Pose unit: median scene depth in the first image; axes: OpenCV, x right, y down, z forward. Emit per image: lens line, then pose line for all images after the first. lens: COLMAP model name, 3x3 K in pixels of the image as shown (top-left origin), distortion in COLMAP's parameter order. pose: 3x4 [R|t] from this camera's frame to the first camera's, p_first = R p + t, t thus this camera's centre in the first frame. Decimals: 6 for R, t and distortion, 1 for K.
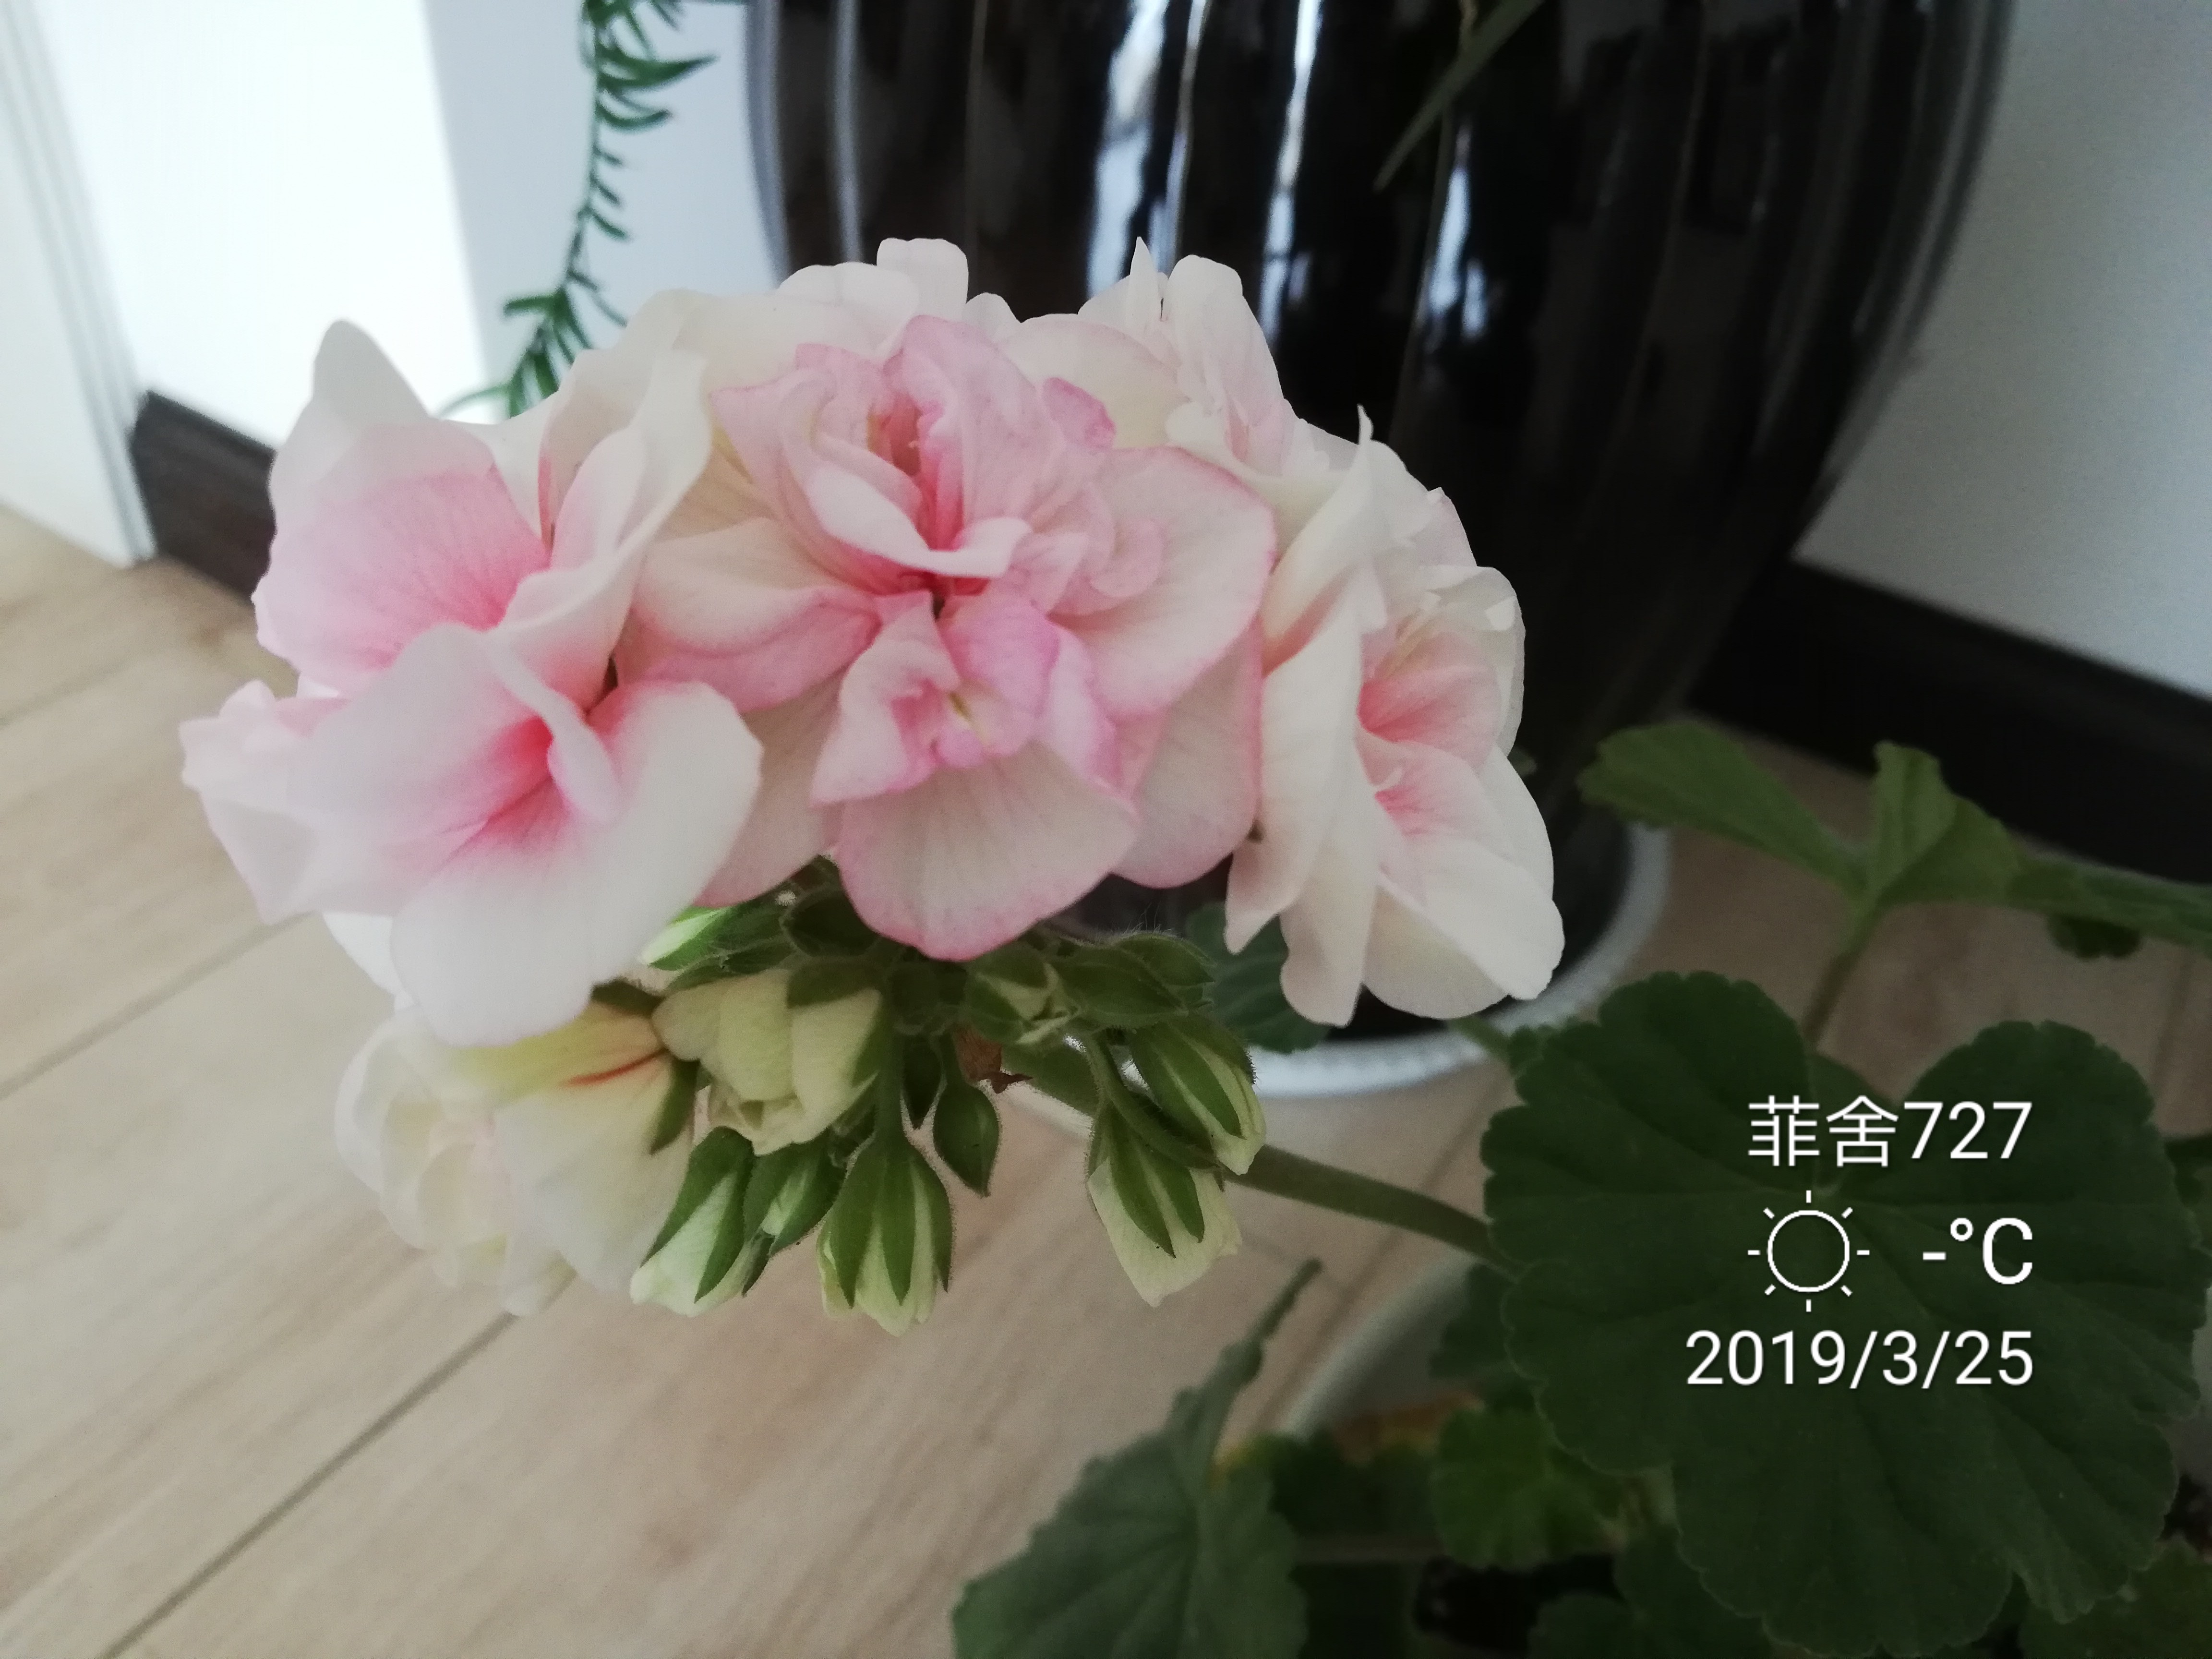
lens RADIAL K [[1807.2, 0, 1111.9], [0, 1807.2, 815.7], [0, 0, 1]] dist [0.085597, -0.156660]
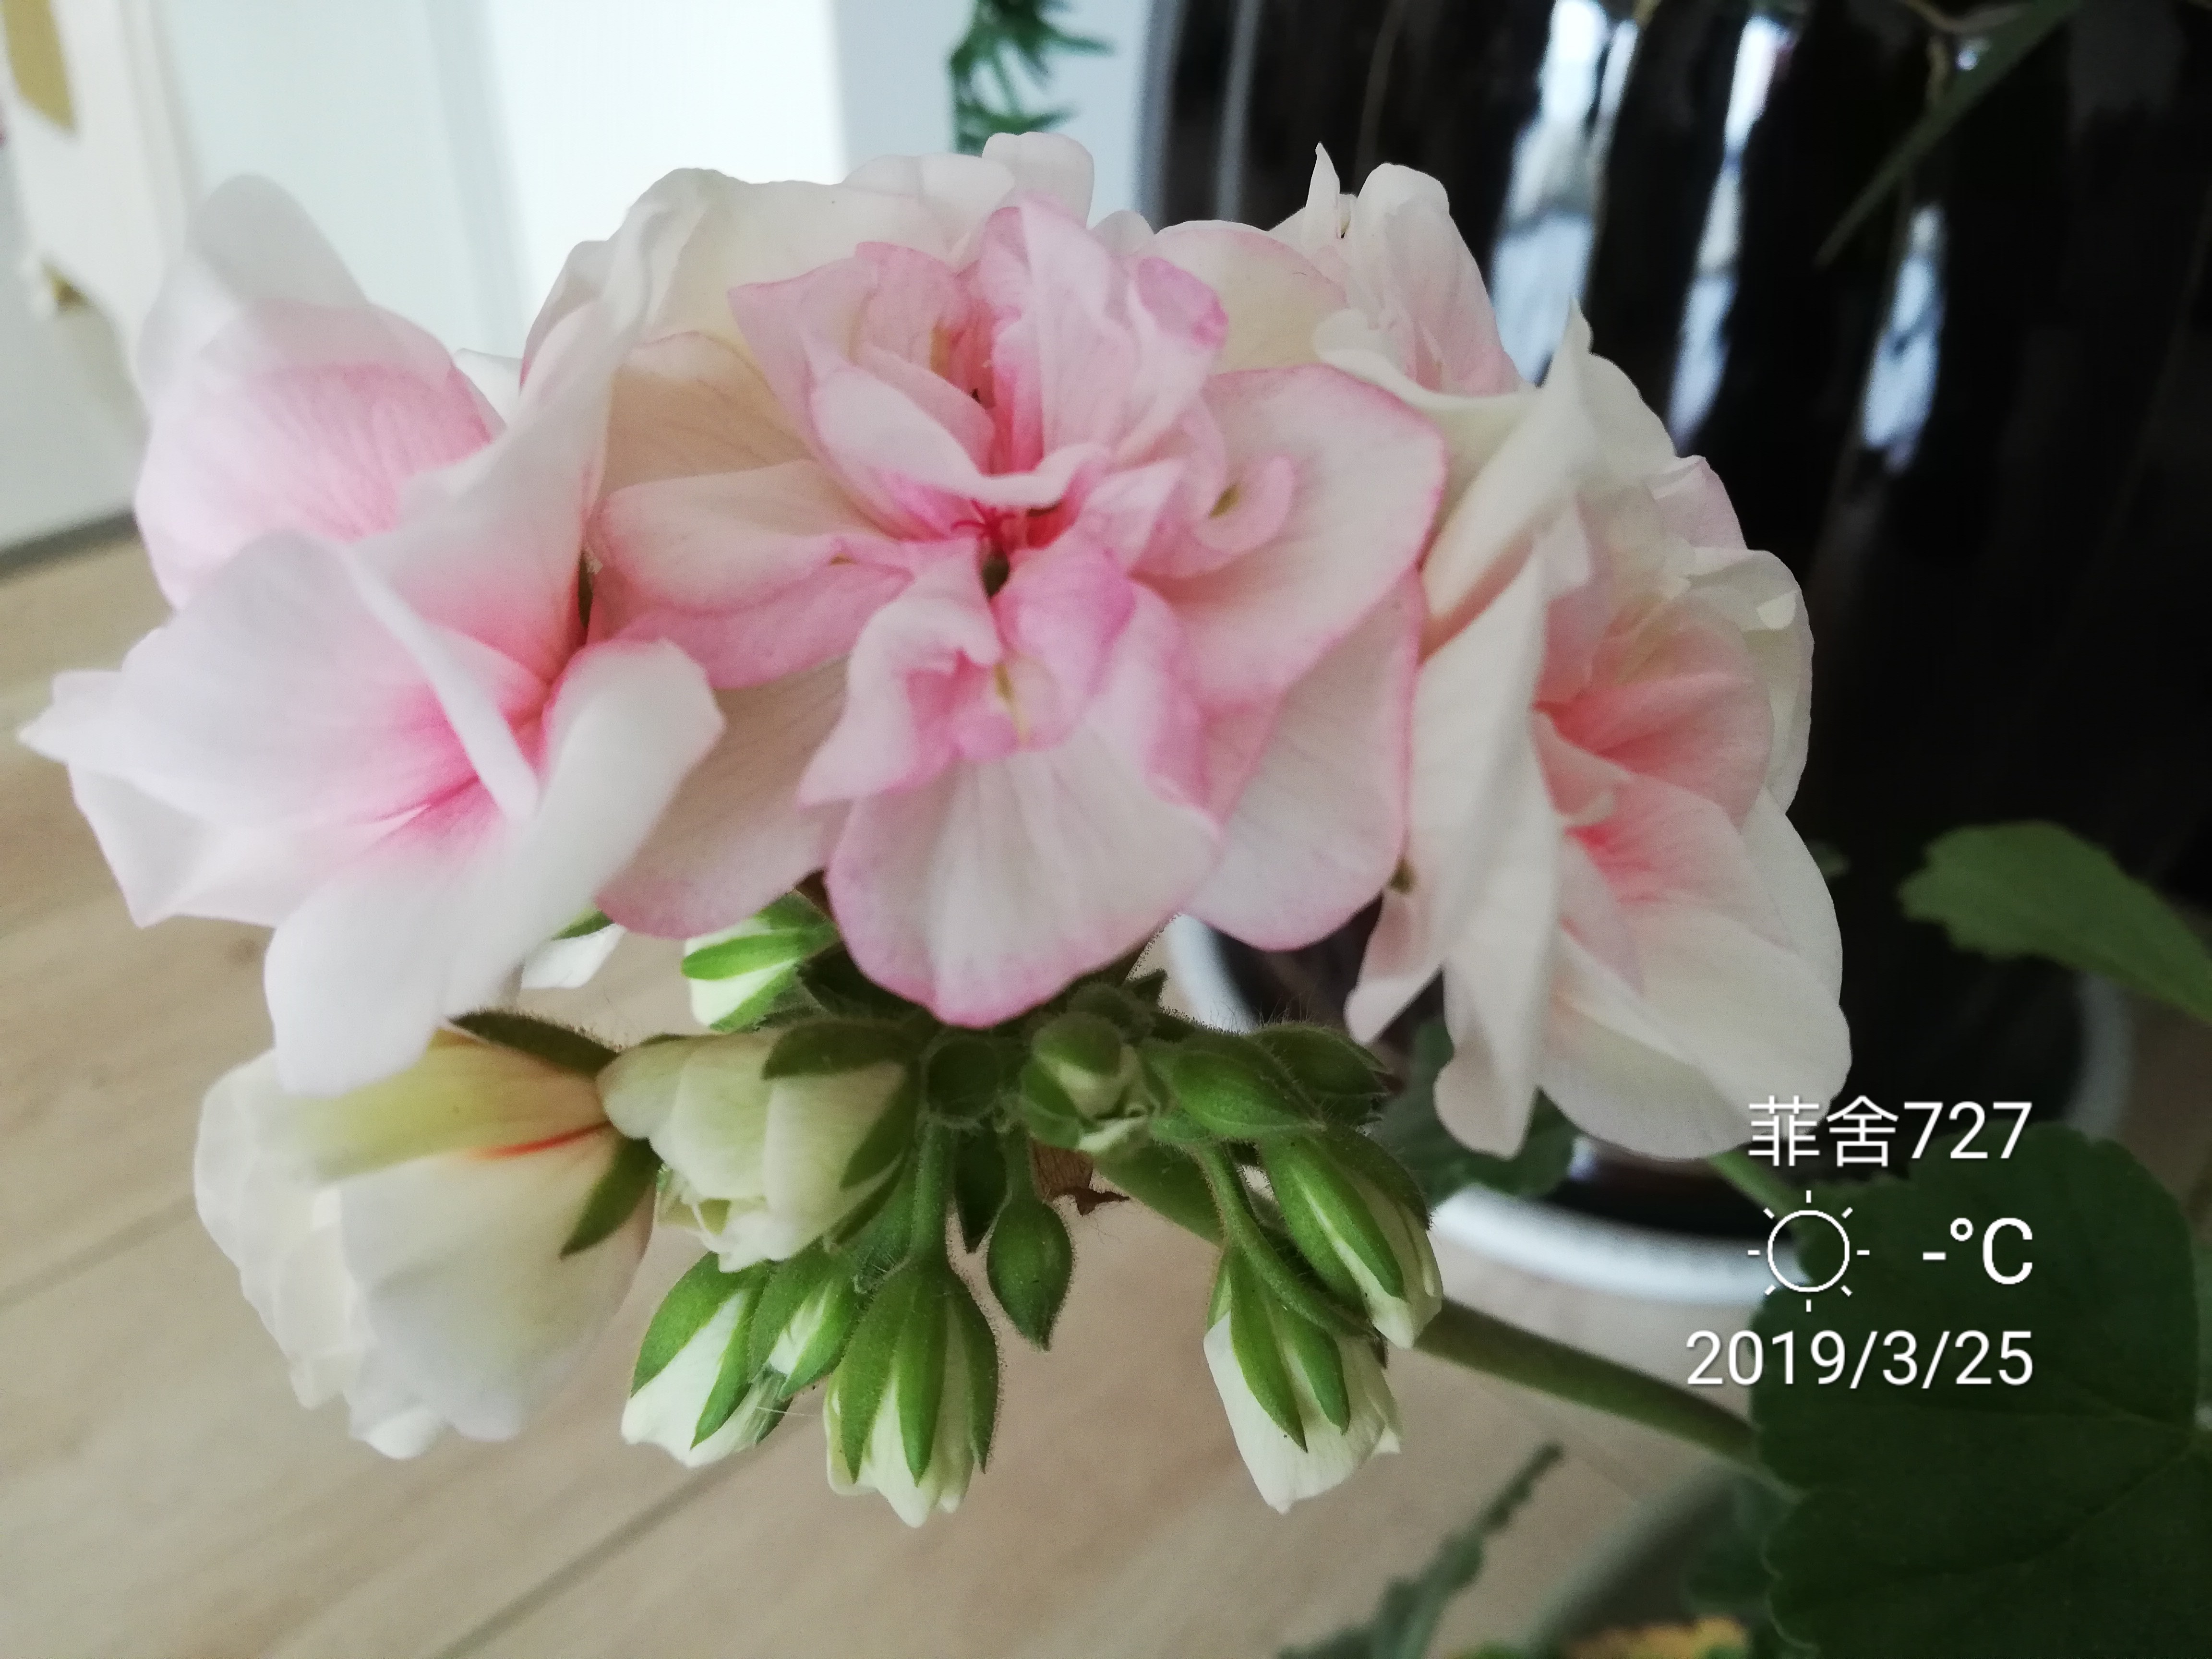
lens RADIAL K [[1807.2, 0, 1111.9], [0, 1807.2, 815.7], [0, 0, 1]] dist [0.085597, -0.156660]
pose [[0.985658, 0.042308, -0.163366, 0.077612], [-0.052533, 0.996888, -0.058784, 0.031051], [0.160370, 0.066523, 0.984813, 0.249924]]
